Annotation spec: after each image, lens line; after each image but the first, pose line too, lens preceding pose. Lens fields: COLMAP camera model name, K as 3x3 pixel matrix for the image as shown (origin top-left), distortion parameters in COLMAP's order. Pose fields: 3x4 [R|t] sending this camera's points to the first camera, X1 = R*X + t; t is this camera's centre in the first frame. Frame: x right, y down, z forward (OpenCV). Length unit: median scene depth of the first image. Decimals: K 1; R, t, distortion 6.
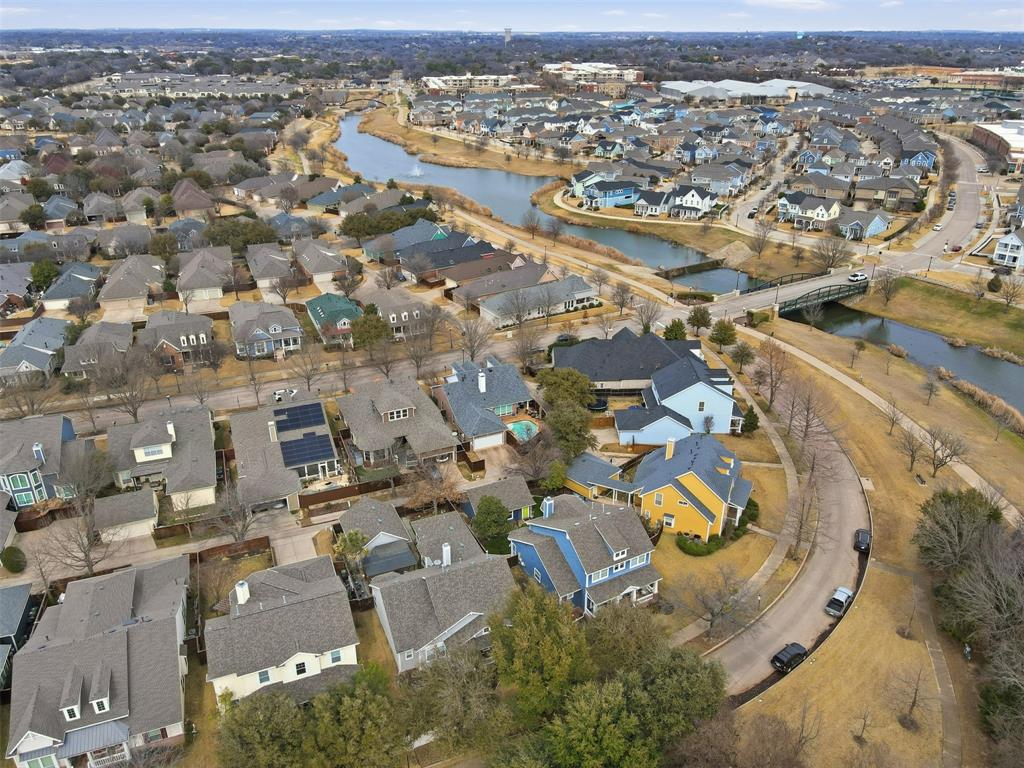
lens RADIAL K [[720.0, 0, 512.0], [0, 720.0, 384.0], [0, 0, 1]] dist [0.009825, 0.003446]
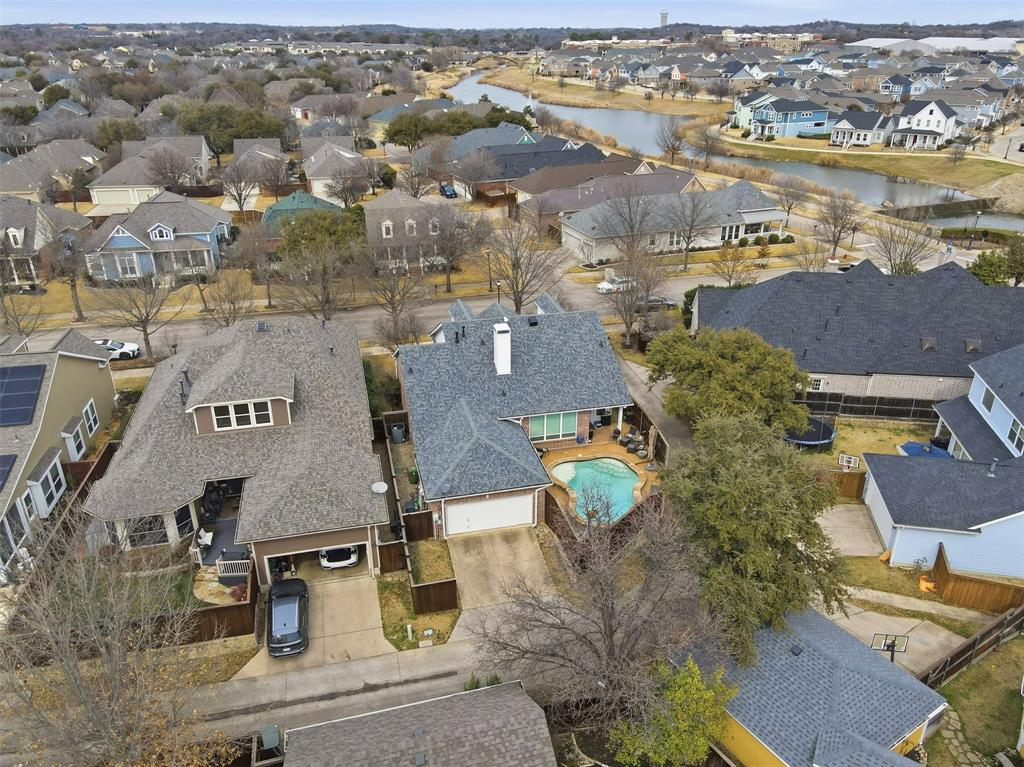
lens RADIAL K [[720.0, 0, 512.0], [0, 720.0, 383.5], [0, 0, 1]] dist [0.009825, 0.003446]
pose [[0.981421, 0.077252, -0.175628, 0.022728], [-0.077469, 0.996979, 0.005629, 0.009715], [0.175532, 0.008081, 0.984441, 0.447269]]
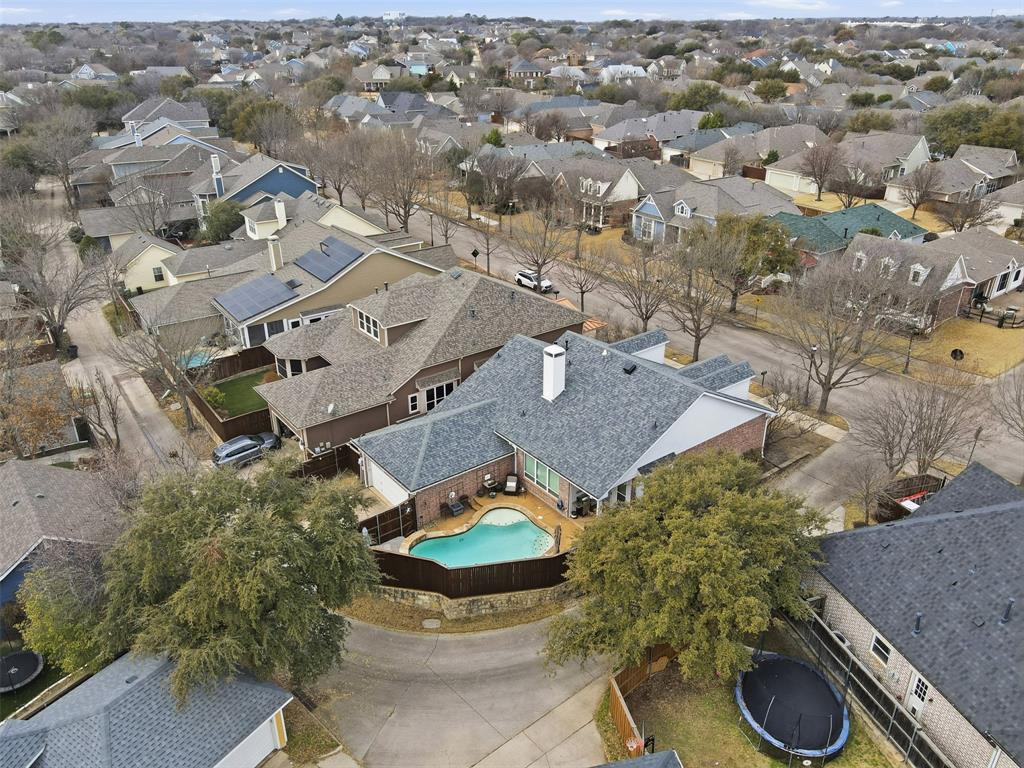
lens RADIAL K [[720.0, 0, 512.0], [0, 720.0, 384.0], [0, 0, 1]] dist [0.009825, 0.003446]
pose [[0.220236, 0.422462, -0.879217, 0.186634], [-0.416025, 0.855940, 0.307067, -0.068957], [0.882281, 0.298149, 0.364263, 0.613718]]
